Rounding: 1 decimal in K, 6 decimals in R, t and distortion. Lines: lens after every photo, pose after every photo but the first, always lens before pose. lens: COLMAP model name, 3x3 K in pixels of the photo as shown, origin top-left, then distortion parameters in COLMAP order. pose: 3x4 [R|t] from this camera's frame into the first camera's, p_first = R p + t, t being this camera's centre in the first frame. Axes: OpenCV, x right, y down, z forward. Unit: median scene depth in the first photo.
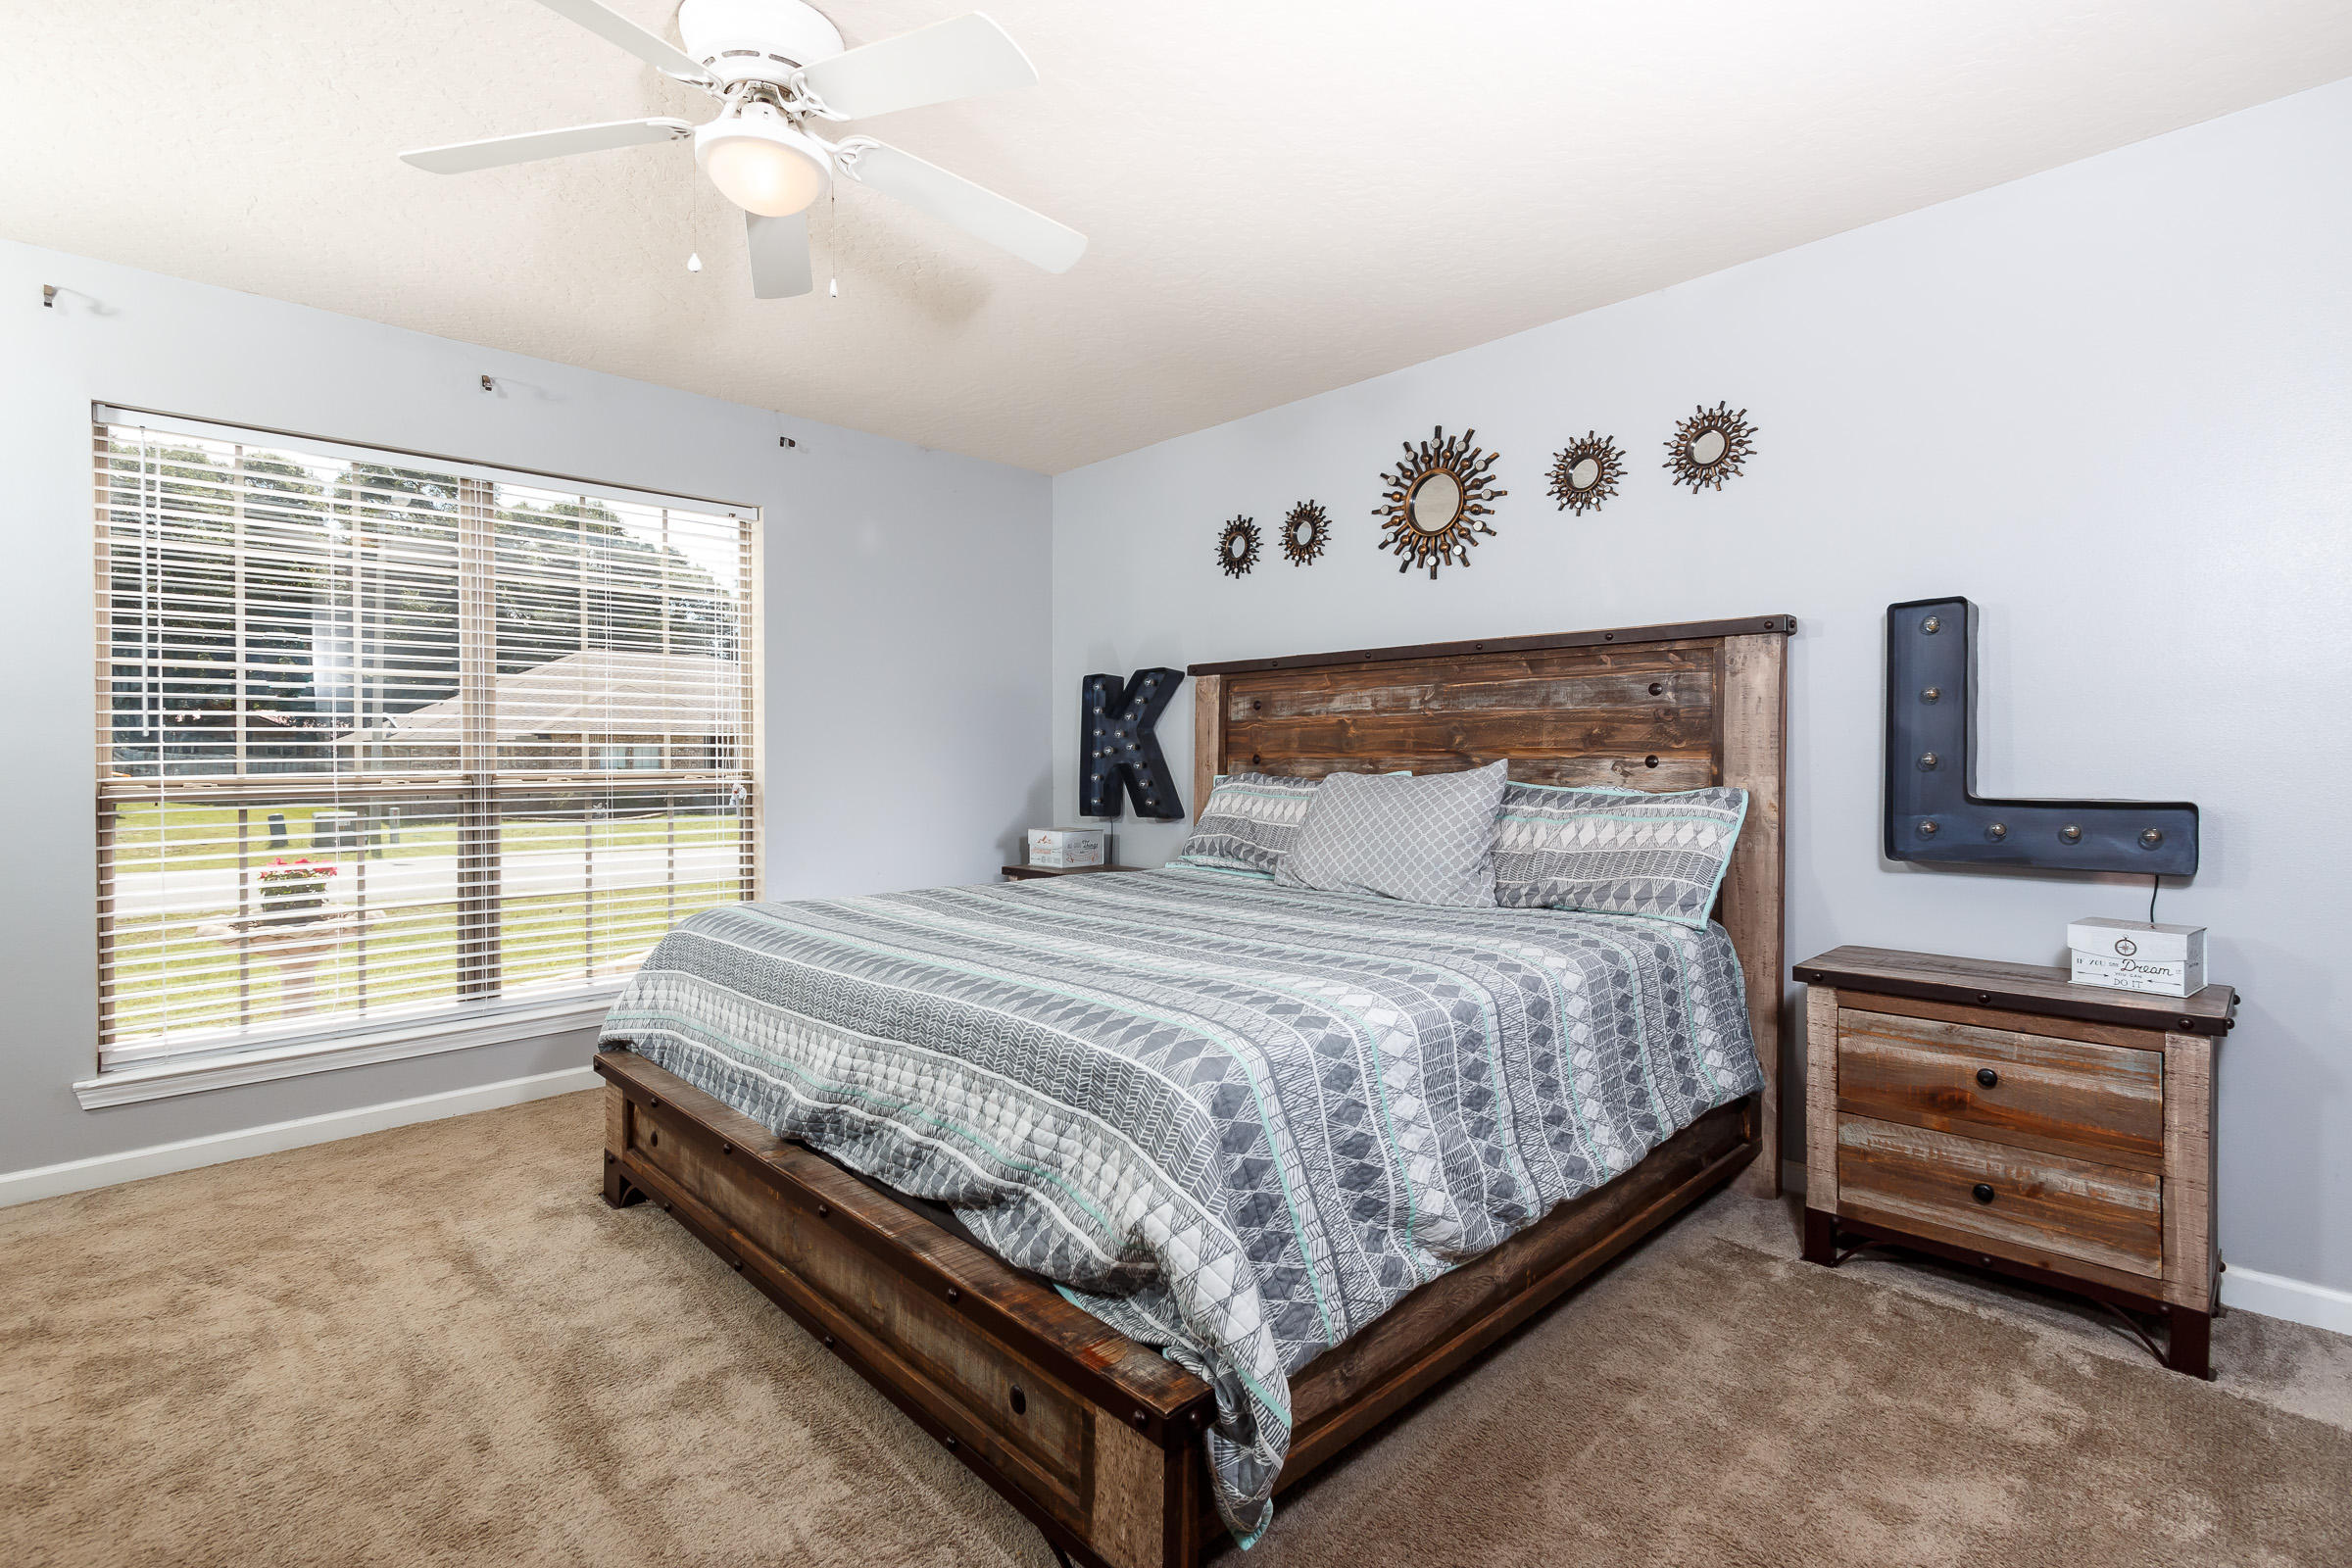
lens RADIAL K [[1078.0, 0, 1163.1], [0, 1078.0, 768.5], [0, 0, 1]] dist [0.000856, 0.000832]
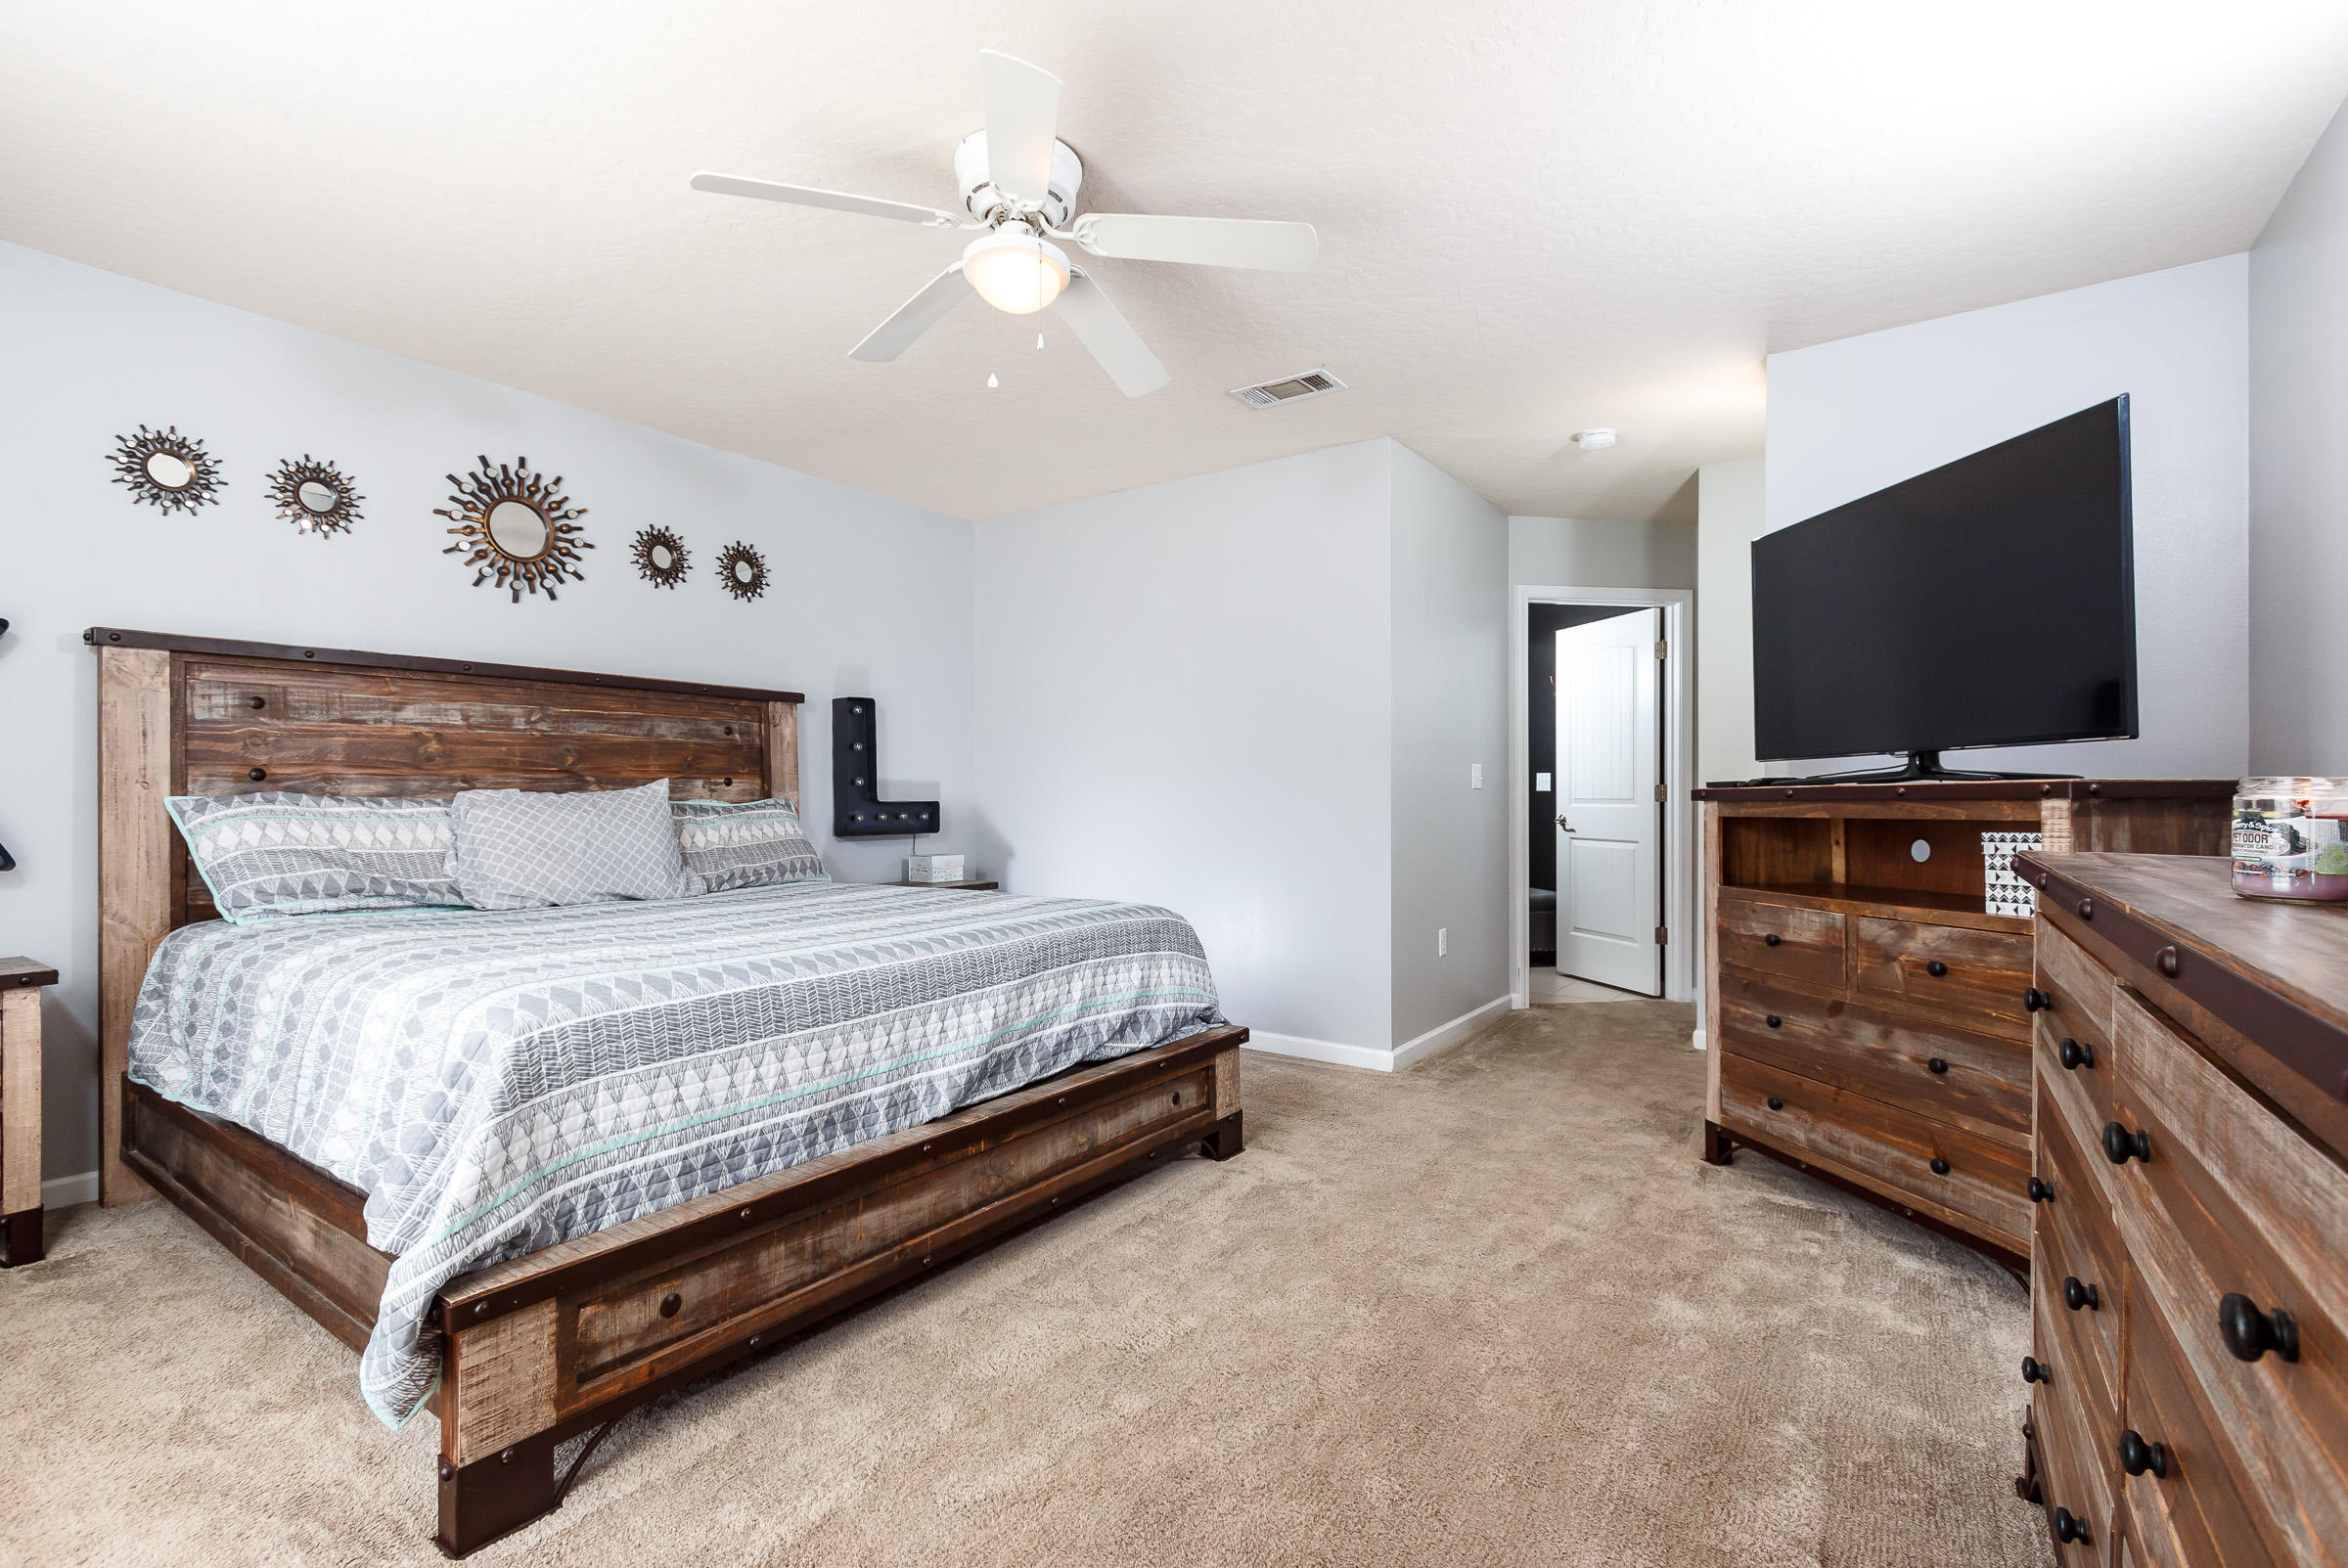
lens RADIAL K [[1076.0, 0, 1161.2], [0, 1076.0, 792.5], [0, 0, 1]] dist [0.000856, 0.000832]
pose [[-0.187943, 0.004182, 0.982171, -0.962736], [0.010015, 0.999947, -0.002341, 0.015465], [-0.982129, 0.009397, -0.187975, 0.651291]]
